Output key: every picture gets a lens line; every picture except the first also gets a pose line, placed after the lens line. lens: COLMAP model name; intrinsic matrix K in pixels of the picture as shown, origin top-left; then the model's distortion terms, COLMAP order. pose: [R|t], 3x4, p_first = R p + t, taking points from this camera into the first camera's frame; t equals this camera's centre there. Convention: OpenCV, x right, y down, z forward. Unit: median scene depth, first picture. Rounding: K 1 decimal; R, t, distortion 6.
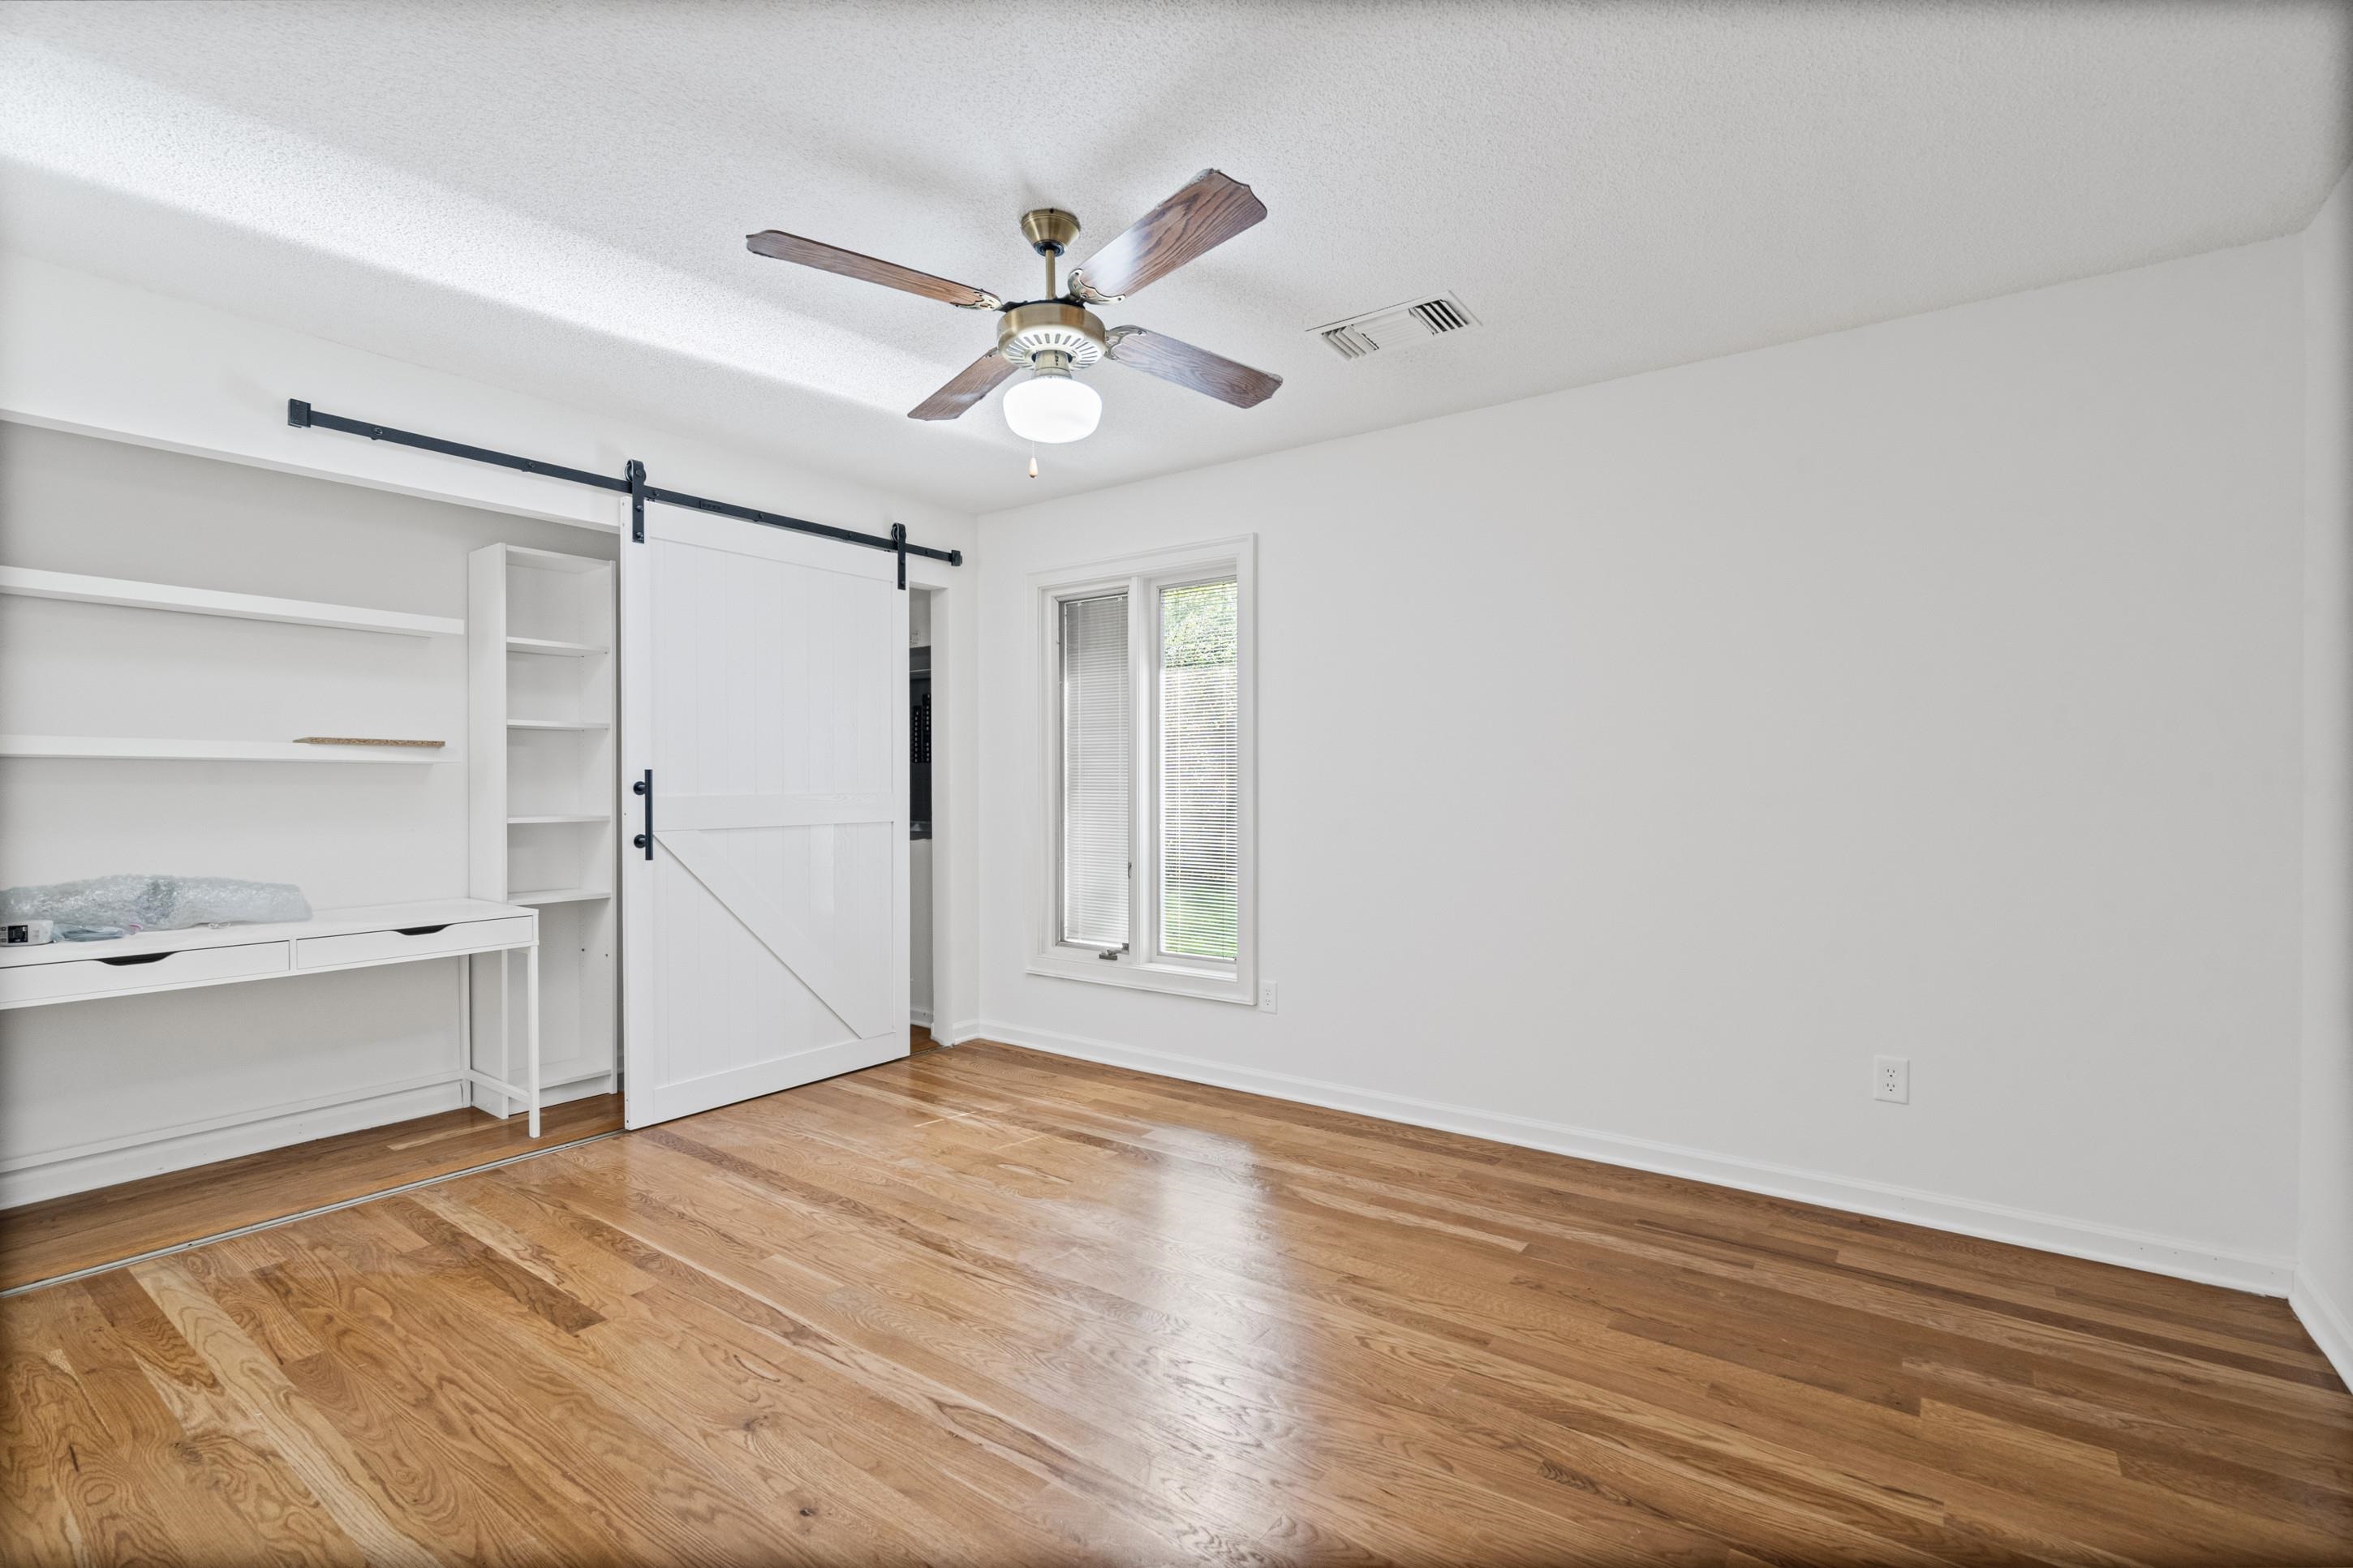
lens RADIAL K [[1076.5, 0, 1150.6], [0, 1076.5, 786.5], [0, 0, 1]] dist [-0.001130, 0.000490]
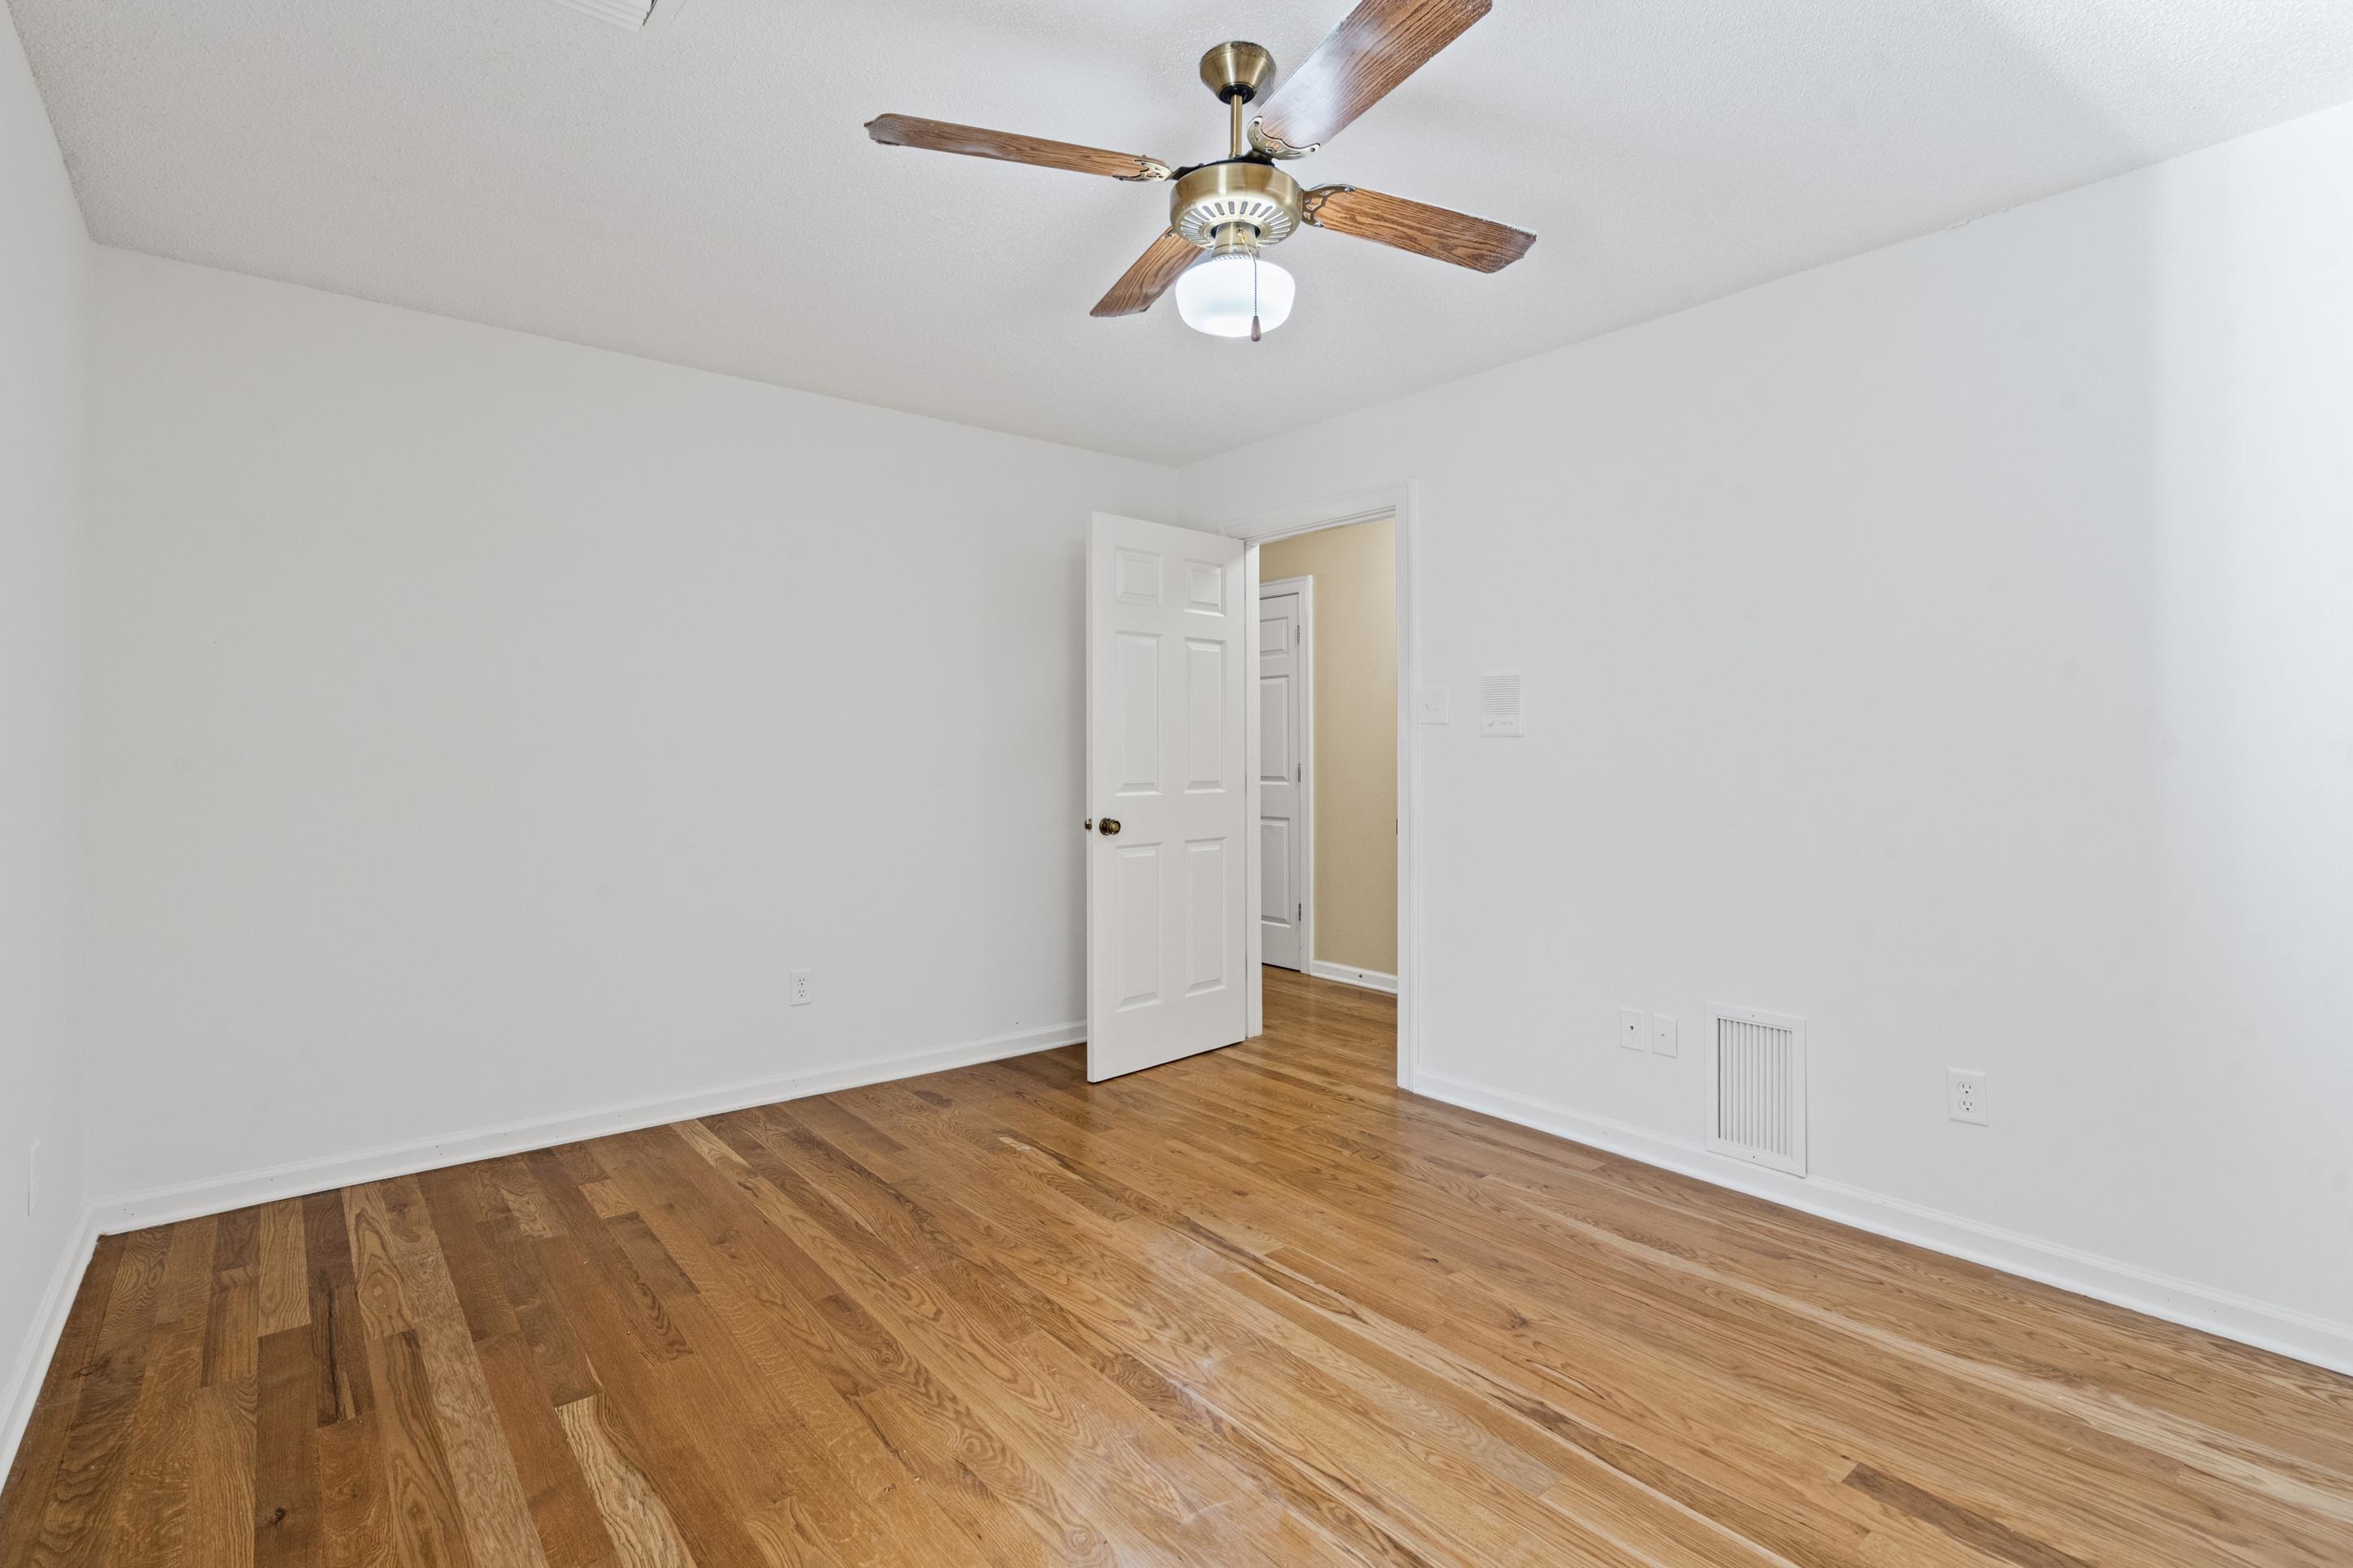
lens RADIAL K [[1076.5, 0, 1150.6], [0, 1076.5, 786.5], [0, 0, 1]] dist [-0.001130, 0.000490]
pose [[-0.967081, -0.006372, 0.254387, -0.238440], [0.001260, 0.999554, 0.029826, -0.001536], [-0.254464, 0.029165, -0.966642, 1.861523]]
